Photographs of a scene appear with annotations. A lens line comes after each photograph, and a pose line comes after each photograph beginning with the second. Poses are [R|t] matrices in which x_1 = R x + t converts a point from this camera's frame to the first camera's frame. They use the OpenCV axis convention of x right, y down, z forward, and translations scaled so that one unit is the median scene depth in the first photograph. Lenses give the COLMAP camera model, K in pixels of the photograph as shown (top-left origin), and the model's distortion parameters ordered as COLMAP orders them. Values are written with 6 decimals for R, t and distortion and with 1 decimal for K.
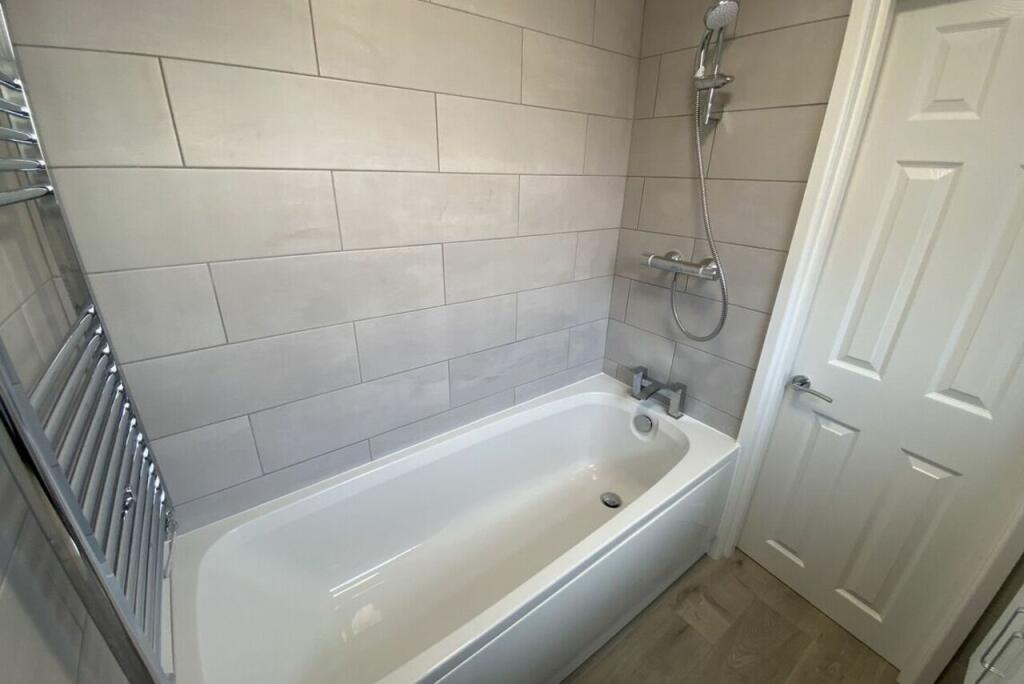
lens RADIAL K [[404.2, 0, 512.0], [0, 404.2, 342.0], [0, 0, 1]] dist [0.000717, 0.000008]
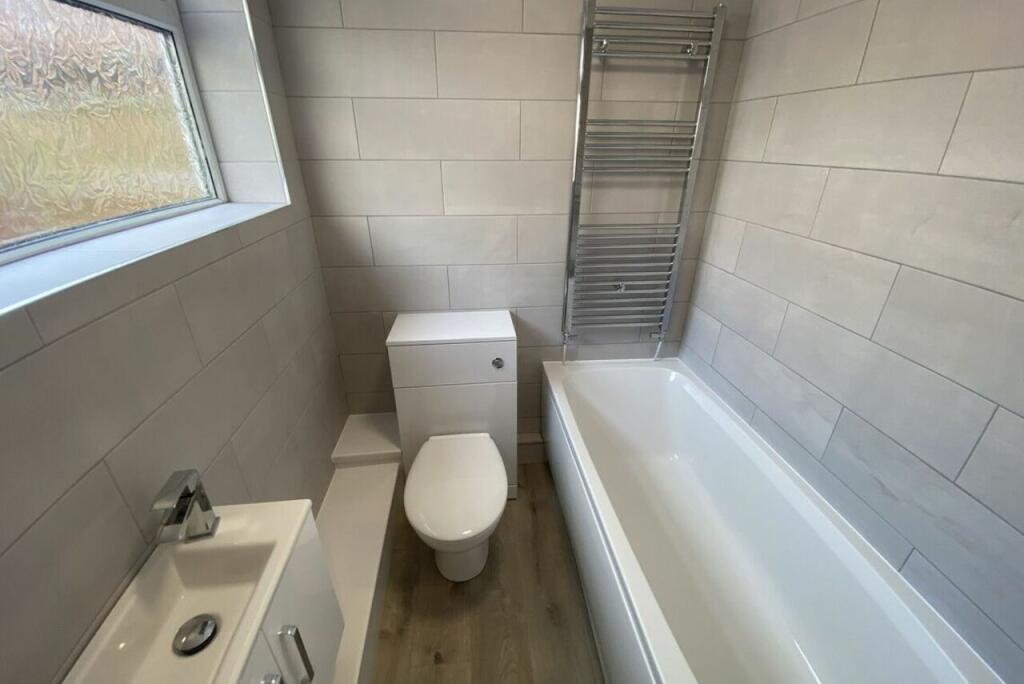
lens RADIAL K [[409.0, 0, 512.0], [0, 409.0, 342.0], [0, 0, 1]] dist [-0.032440, -0.000239]
pose [[-0.493635, 0.351713, -0.795376, 0.843656], [-0.357346, 0.751768, 0.554210, -0.285340], [0.792861, 0.557802, -0.245416, 0.679149]]
